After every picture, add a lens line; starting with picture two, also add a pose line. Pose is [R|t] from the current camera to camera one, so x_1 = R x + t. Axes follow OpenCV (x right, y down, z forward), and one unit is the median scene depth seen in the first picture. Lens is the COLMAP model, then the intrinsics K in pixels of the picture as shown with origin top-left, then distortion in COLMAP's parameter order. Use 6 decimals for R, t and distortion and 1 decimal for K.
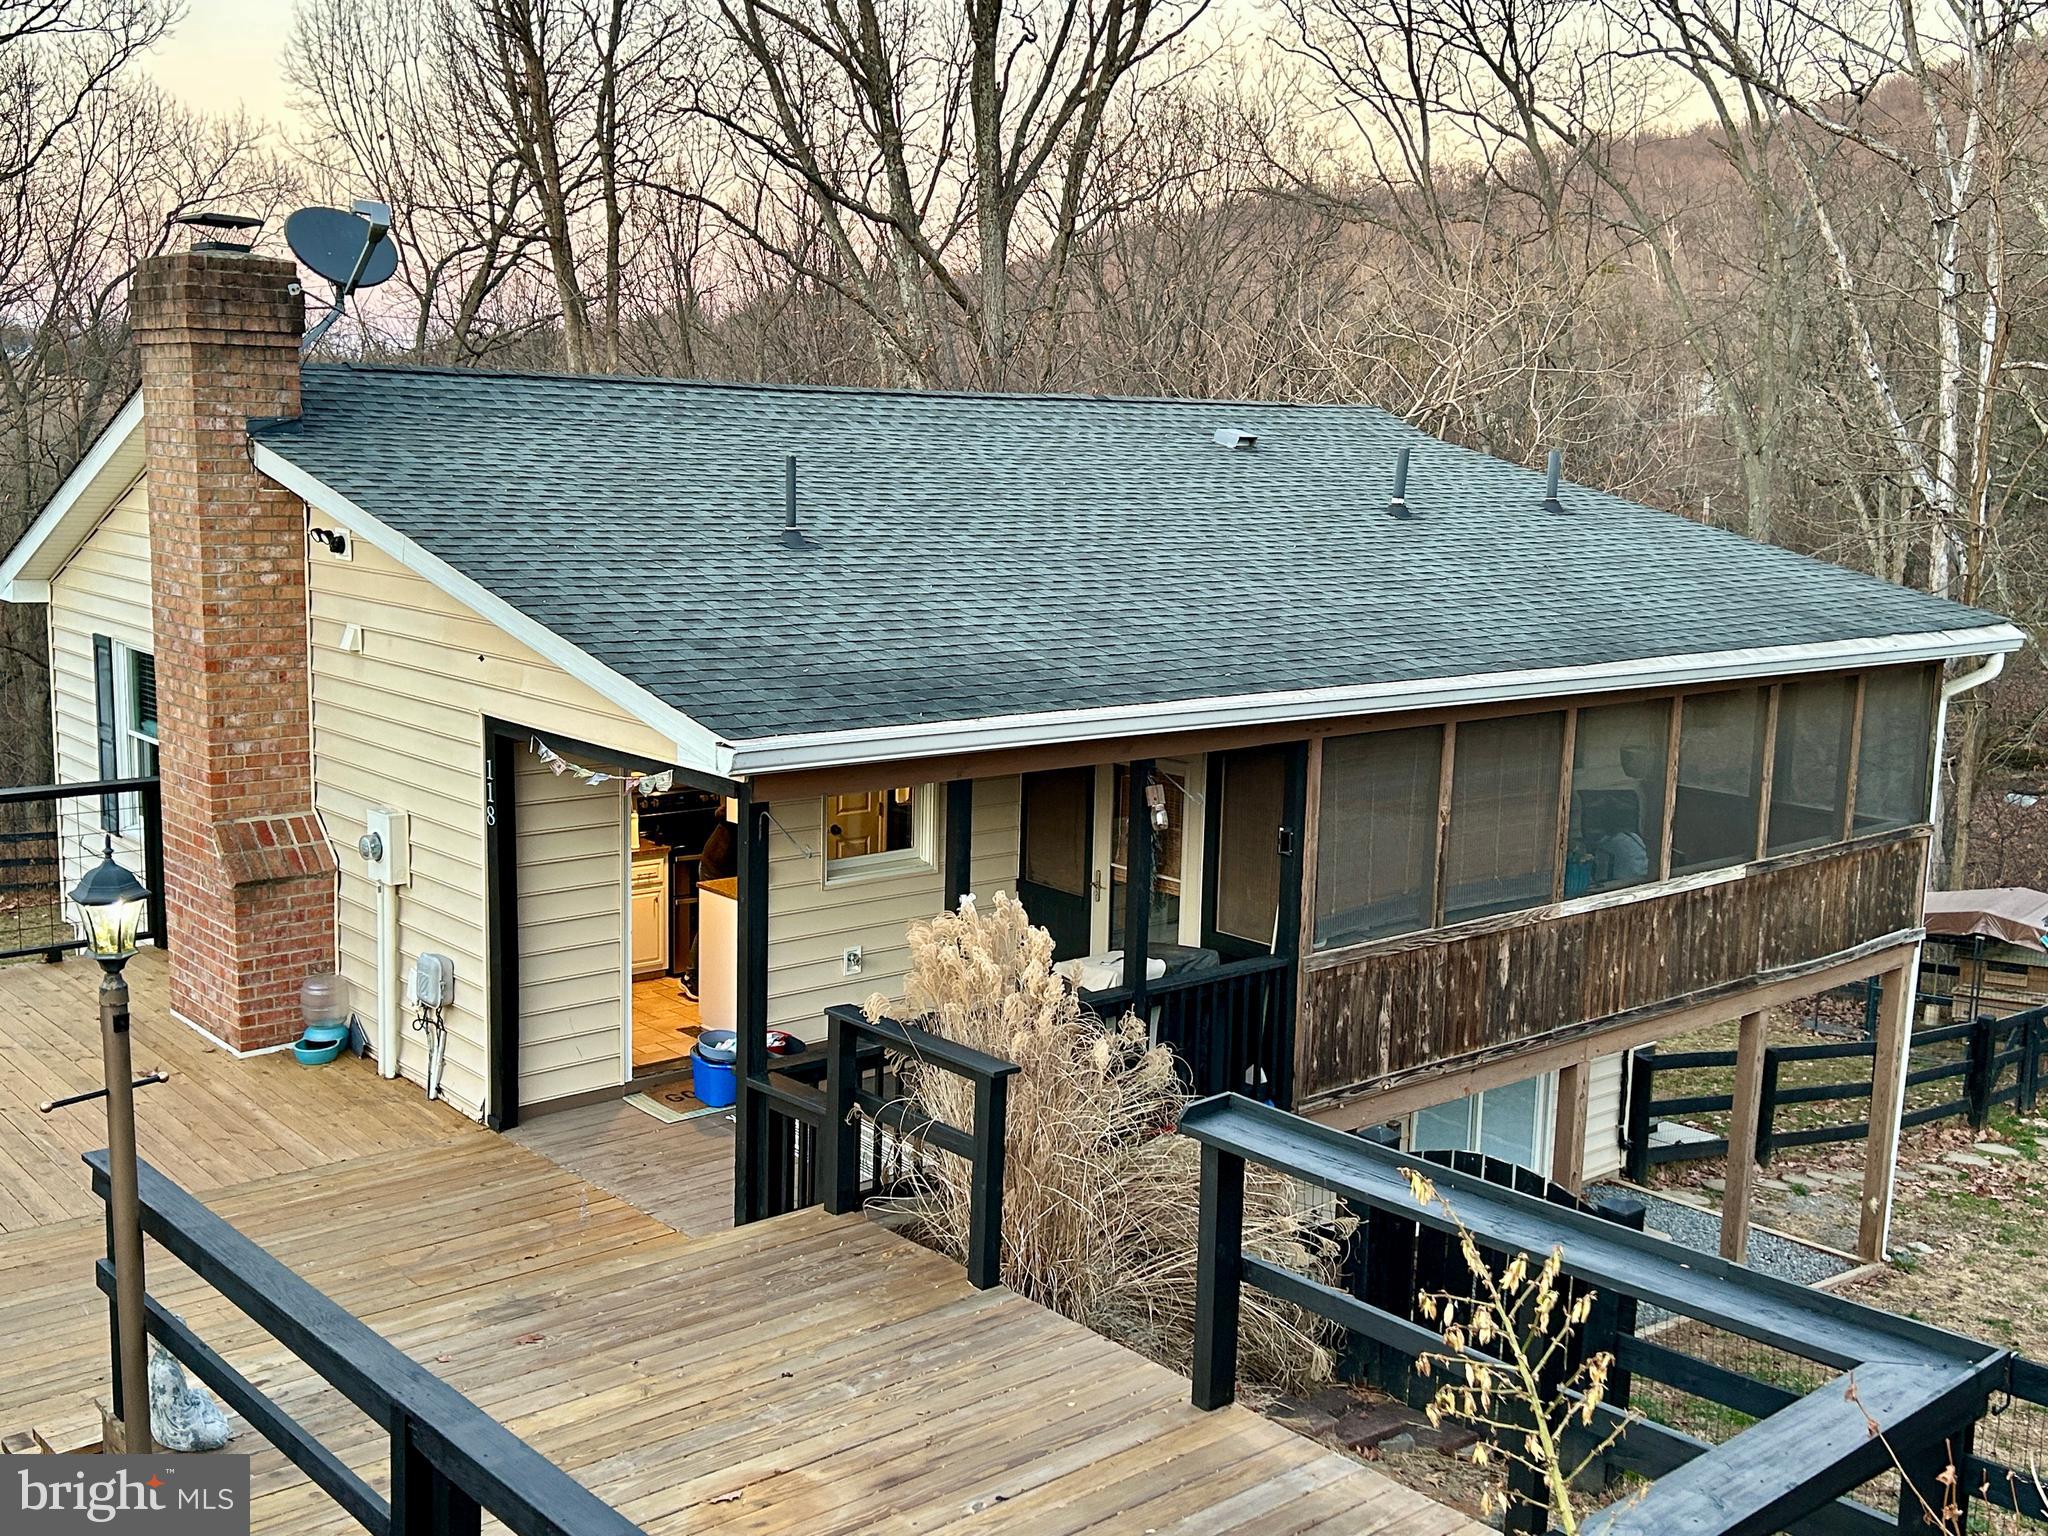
lens RADIAL K [[2087.6, 0, 1024.0], [0, 2087.6, 768.0], [0, 0, 1]] dist [0.019357, 0.012125]
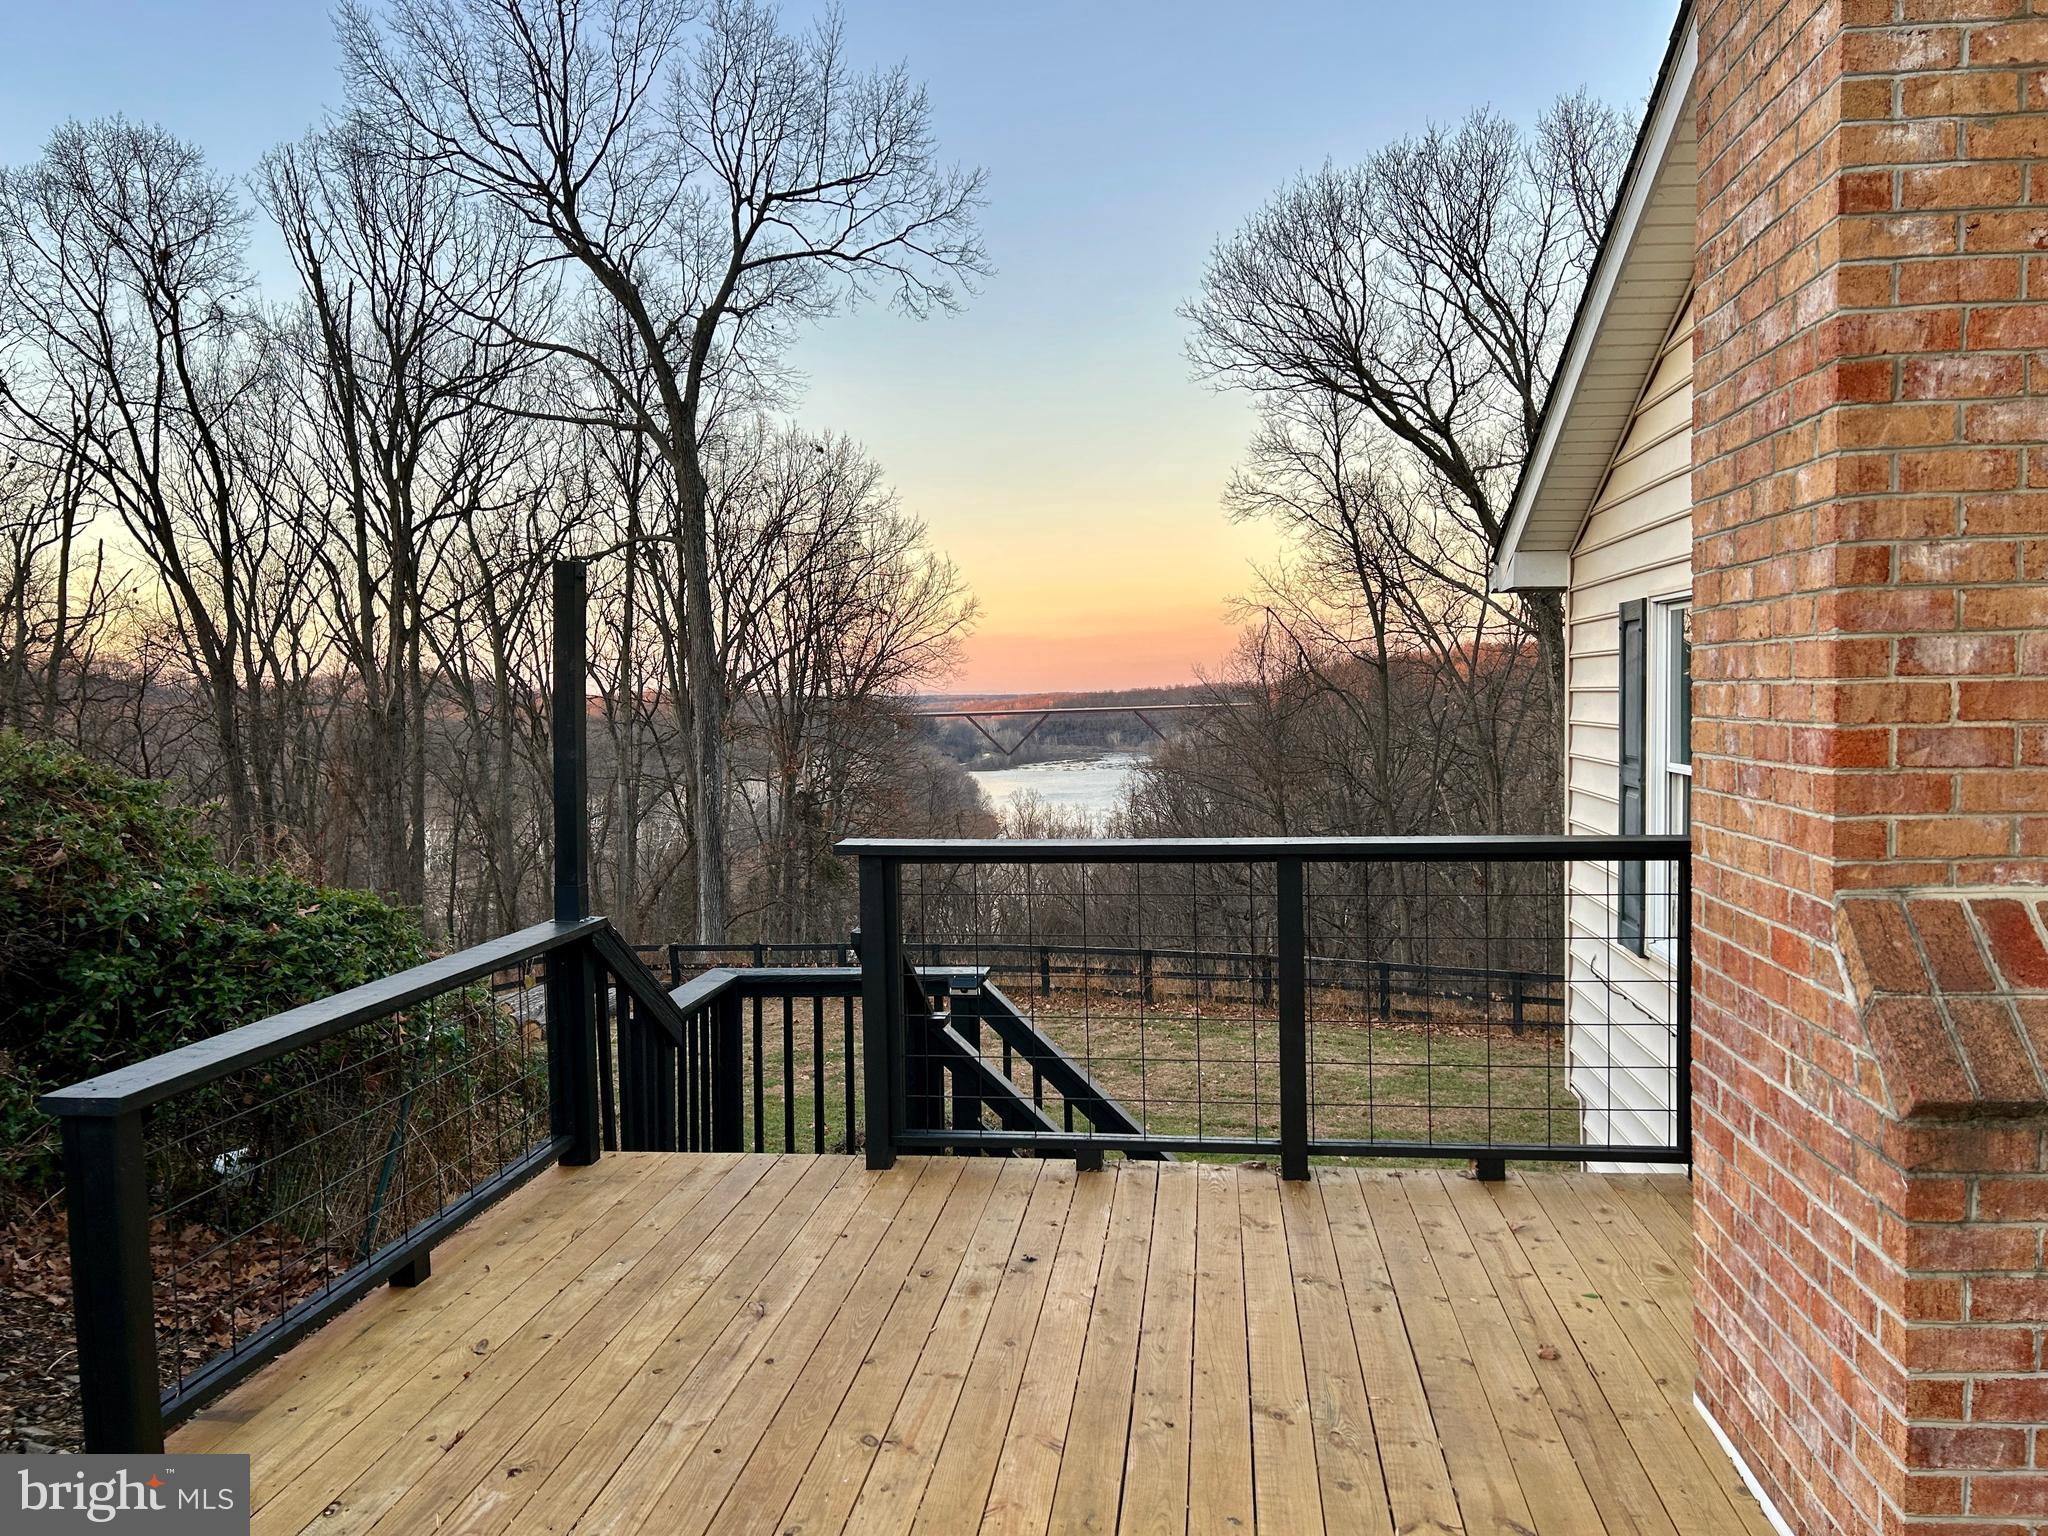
lens RADIAL K [[1535.6, 0, 1024.0], [0, 1535.6, 768.0], [0, 0, 1]] dist [0.053226, -0.054738]
pose [[0.666522, 0.000003, -0.745485, -0.295005], [-0.087042, 0.993161, -0.077818, 0.036418], [0.740386, 0.116756, 0.661964, 0.753773]]
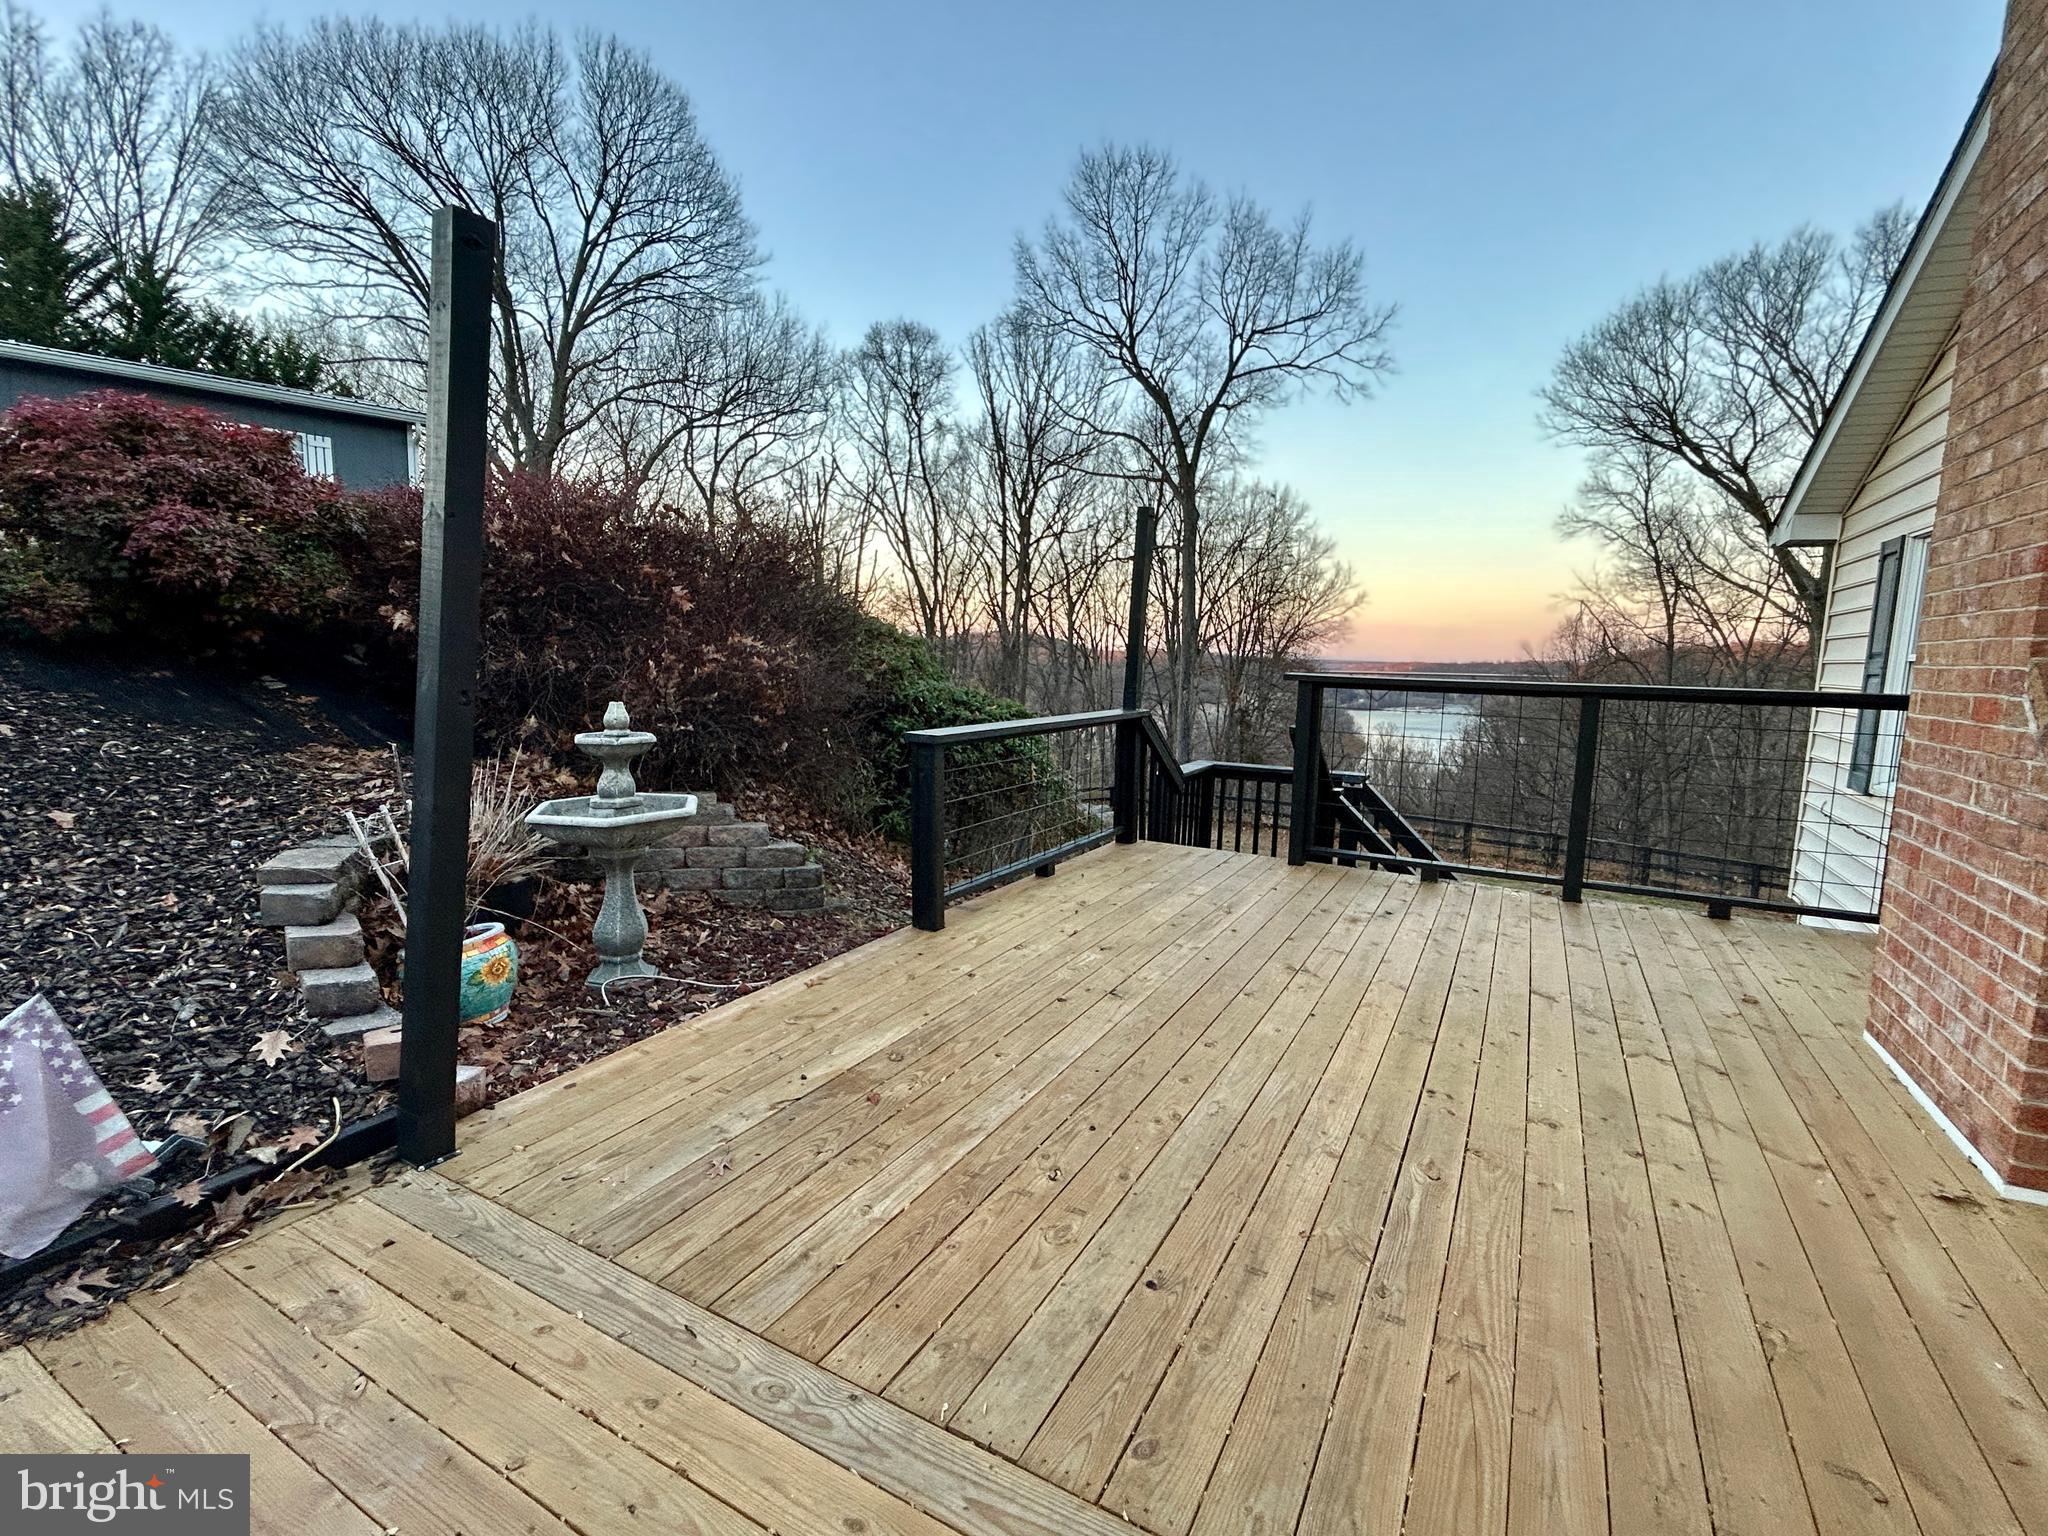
lens RADIAL K [[935.2, 0, 1022.1], [0, 935.2, 757.4], [0, 0, 1]] dist [-0.001715, -0.000360]
pose [[0.349308, 0.095144, -0.932165, -0.273585], [-0.174909, 0.983966, 0.034888, 0.077931], [0.920538, 0.150858, 0.360349, 0.729505]]
